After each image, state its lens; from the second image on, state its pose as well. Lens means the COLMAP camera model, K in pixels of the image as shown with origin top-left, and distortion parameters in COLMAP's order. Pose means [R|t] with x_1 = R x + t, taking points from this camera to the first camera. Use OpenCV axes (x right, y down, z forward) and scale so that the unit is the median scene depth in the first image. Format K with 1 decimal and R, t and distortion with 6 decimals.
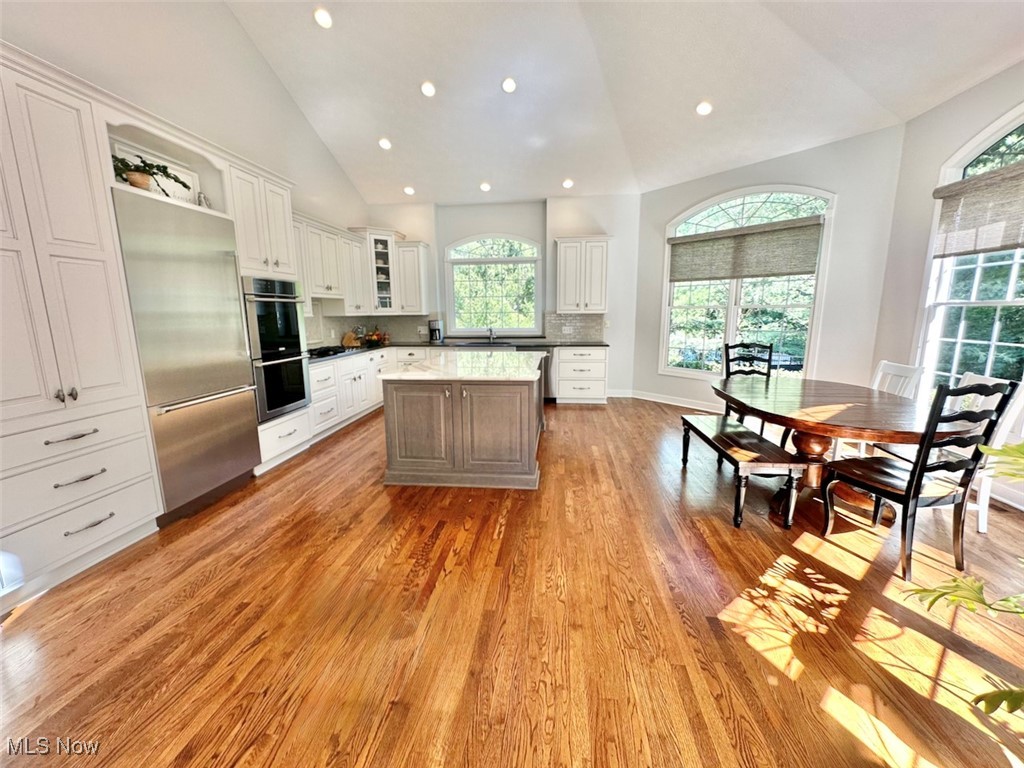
lens RADIAL K [[410.3, 0, 512.0], [0, 410.3, 384.0], [0, 0, 1]] dist [-0.000821, -0.000109]
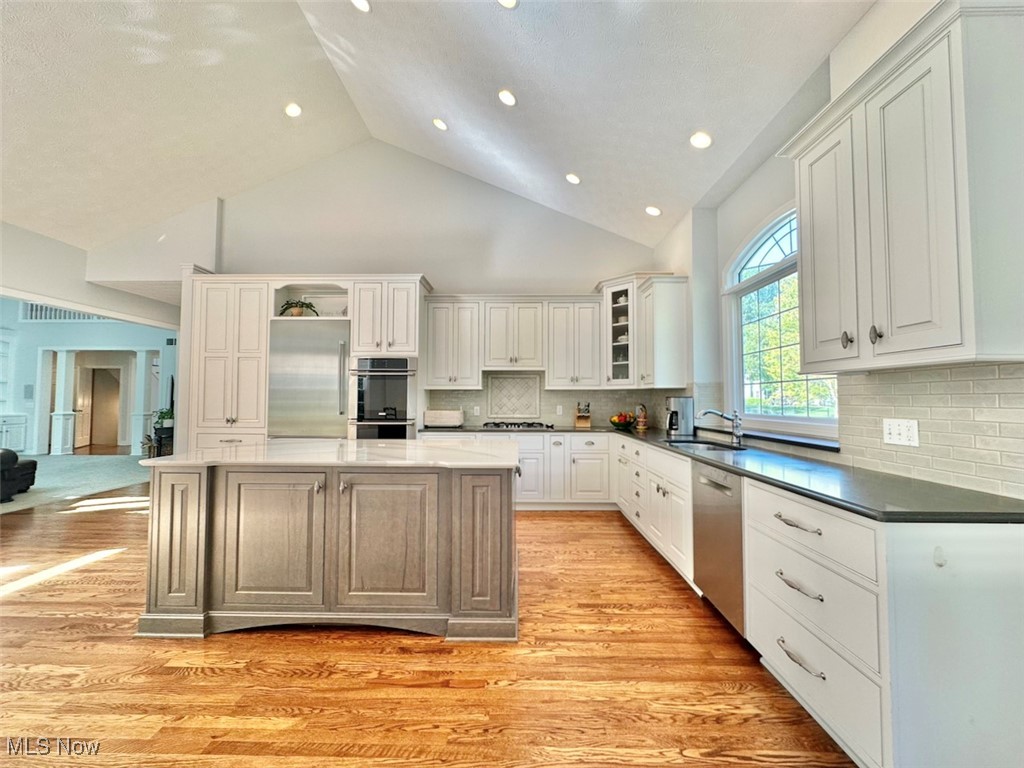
lens RADIAL K [[408.9, 0, 512.0], [0, 408.9, 384.0], [0, 0, 1]] dist [-0.000996, 0.000022]
pose [[0.095561, -0.028429, -0.995018, 0.581638], [-0.177705, 0.983047, -0.045154, -0.161094], [0.979433, 0.181134, 0.088889, 1.093904]]
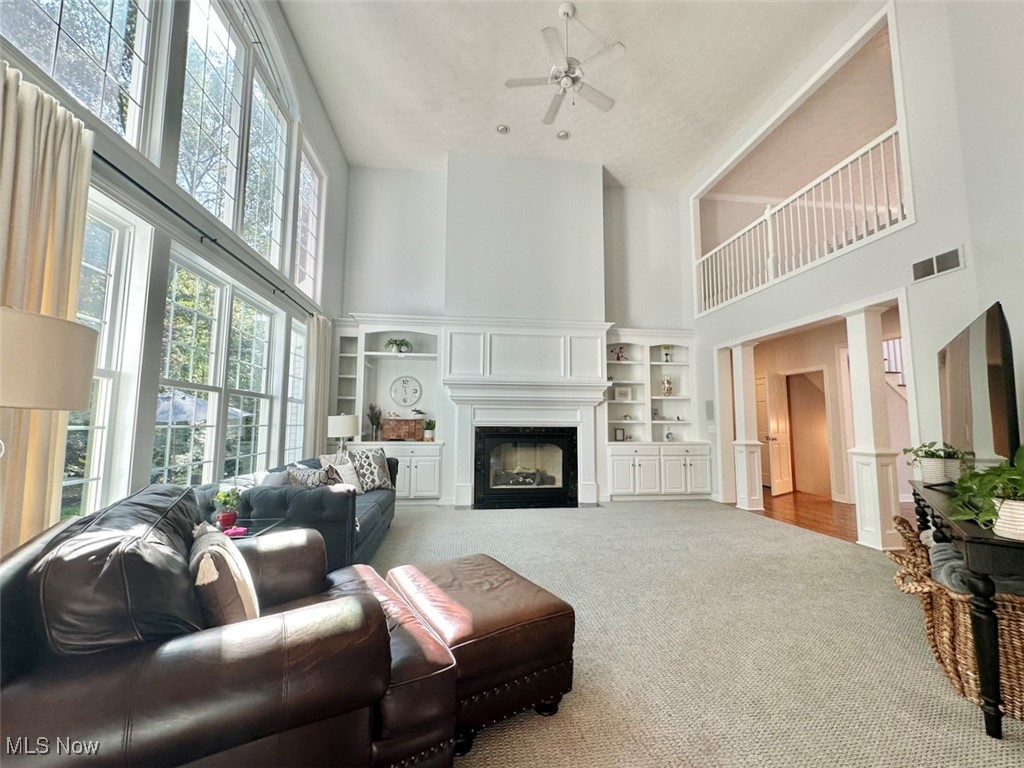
lens RADIAL K [[410.3, 0, 512.0], [0, 410.3, 384.0], [0, 0, 1]] dist [-0.000821, -0.000109]
pose [[-0.971845, -0.019364, -0.234823, -0.678410], [-0.038243, 0.996365, 0.076114, 0.040219], [0.232495, 0.082952, -0.969054, 0.142555]]
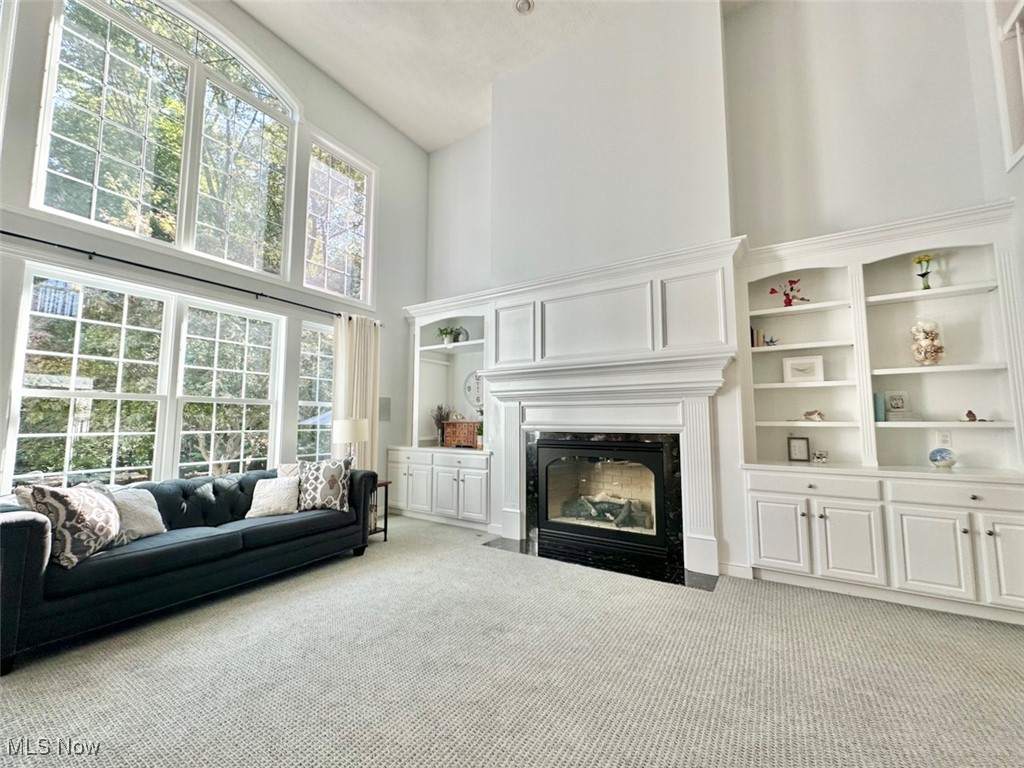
lens RADIAL K [[408.9, 0, 512.0], [0, 408.9, 384.0], [0, 0, 1]] dist [-0.000996, 0.000022]
pose [[-0.899249, 0.048141, 0.434779, -1.316681], [0.084352, 0.994355, 0.064364, 0.111753], [-0.429226, 0.094554, -0.898234, -0.325464]]
